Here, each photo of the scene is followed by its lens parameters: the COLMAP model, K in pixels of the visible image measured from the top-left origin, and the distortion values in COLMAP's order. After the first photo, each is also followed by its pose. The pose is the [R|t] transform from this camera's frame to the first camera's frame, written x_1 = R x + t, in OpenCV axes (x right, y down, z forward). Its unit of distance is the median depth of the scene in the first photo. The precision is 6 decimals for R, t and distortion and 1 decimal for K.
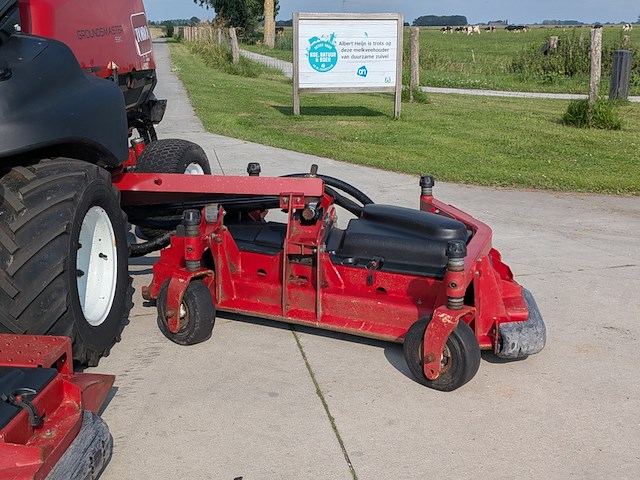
lens RADIAL K [[907.1, 0, 341.0], [0, 907.1, 252.1], [0, 0, 1]] dist [0.125828, -0.118938]
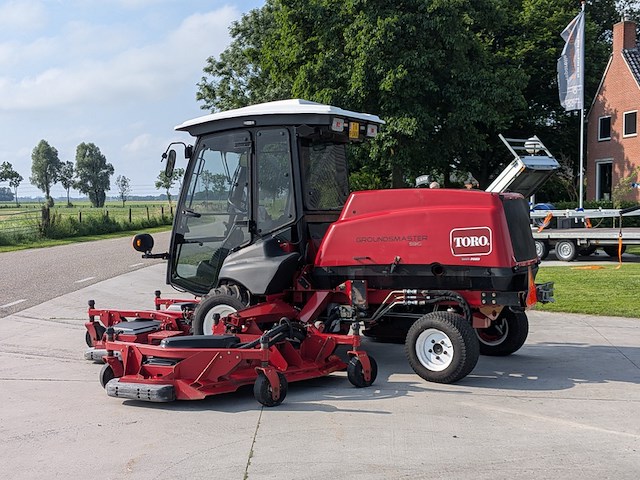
lens RADIAL K [[919.4, 0, 311.7], [0, 919.4, 242.5], [0, 0, 1]] dist [0.109602, -0.060278]
pose [[-0.378048, 0.048920, -0.924493, 1.744686], [-0.214175, 0.966891, 0.138745, -0.547828], [0.900671, 0.250455, -0.355053, 1.841460]]
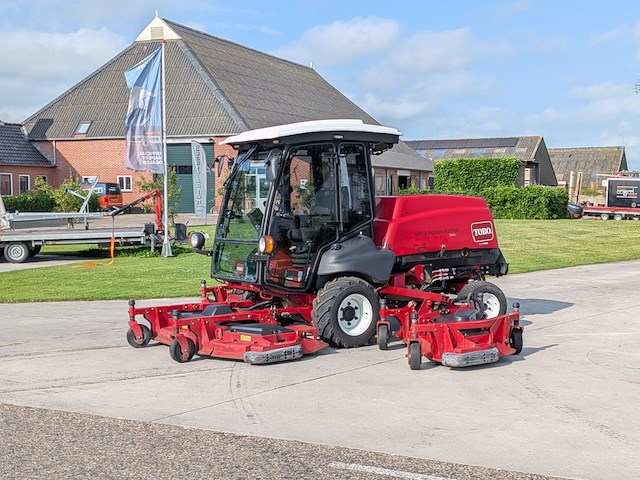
lens RADIAL K [[907.1, 0, 341.0], [0, 907.1, 252.1], [0, 0, 1]] dist [0.125828, -0.118938]
pose [[0.621901, 0.047291, -0.781667, 1.731964], [-0.184380, 0.978955, -0.087467, 0.071887], [0.761080, 0.198519, 0.617533, -0.748287]]
